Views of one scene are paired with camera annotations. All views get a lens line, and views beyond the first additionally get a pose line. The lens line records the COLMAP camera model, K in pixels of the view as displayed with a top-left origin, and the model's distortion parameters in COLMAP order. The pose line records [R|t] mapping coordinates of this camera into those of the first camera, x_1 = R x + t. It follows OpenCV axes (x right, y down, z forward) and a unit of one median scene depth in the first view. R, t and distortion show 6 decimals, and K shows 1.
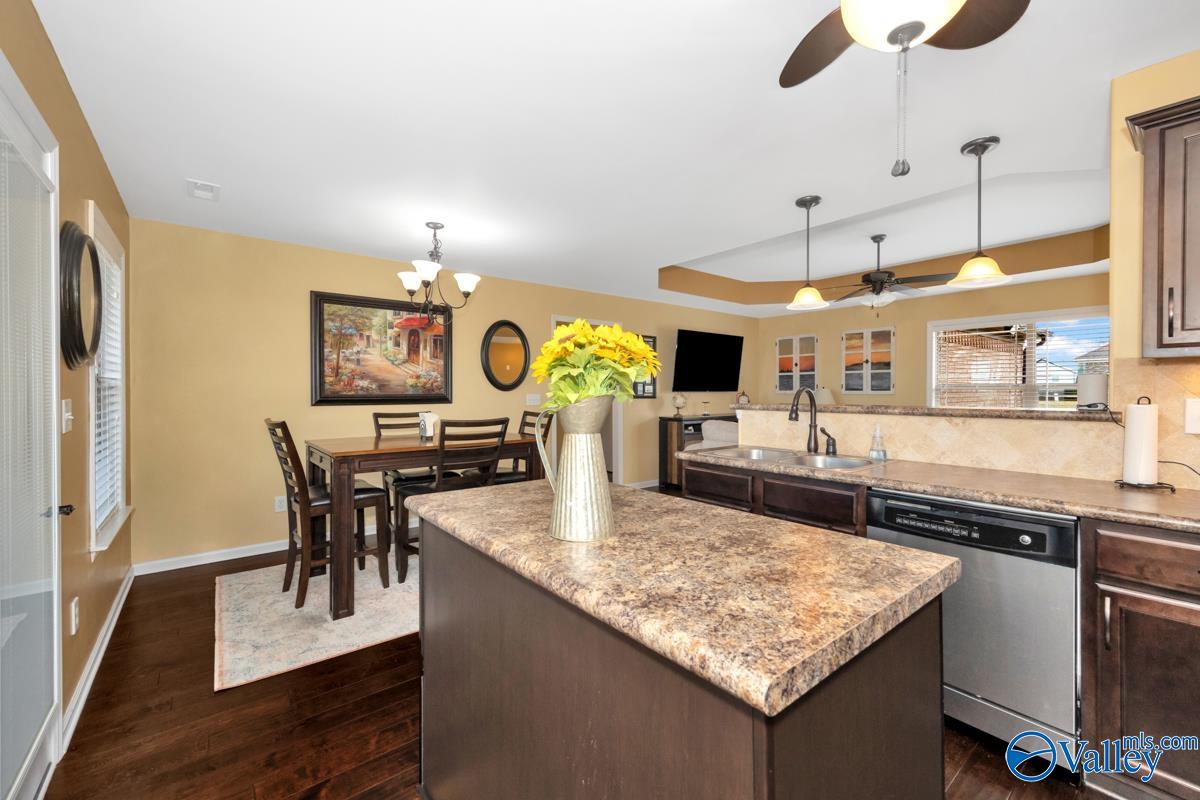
lens RADIAL K [[469.8, 0, 600.2], [0, 469.8, 396.4], [0, 0, 1]] dist [0.000897, -0.000016]
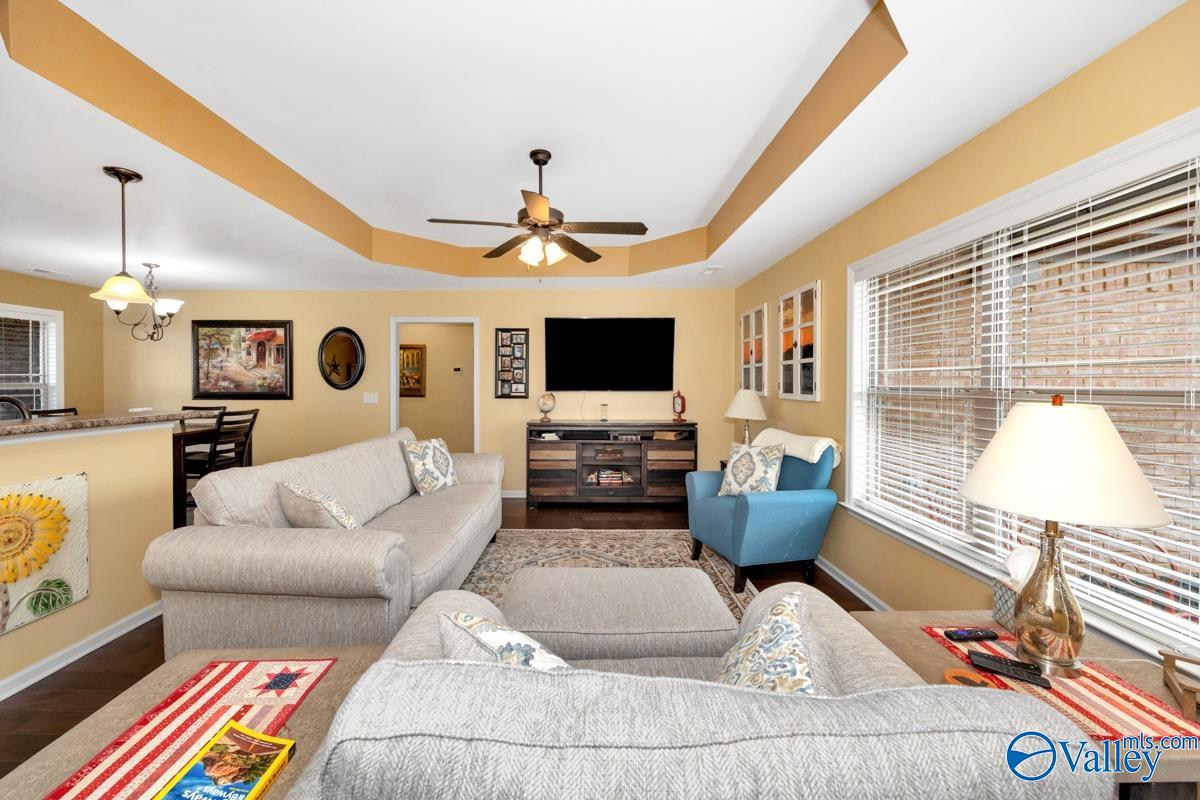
lens RADIAL K [[469.8, 0, 598.1], [0, 469.8, 390.3], [0, 0, 1]] dist [0.000897, -0.000016]
pose [[0.784163, 0.012921, -0.620420, 1.137584], [-0.009819, 0.999916, 0.008415, -0.030251], [0.620477, -0.000507, 0.784225, 0.579530]]
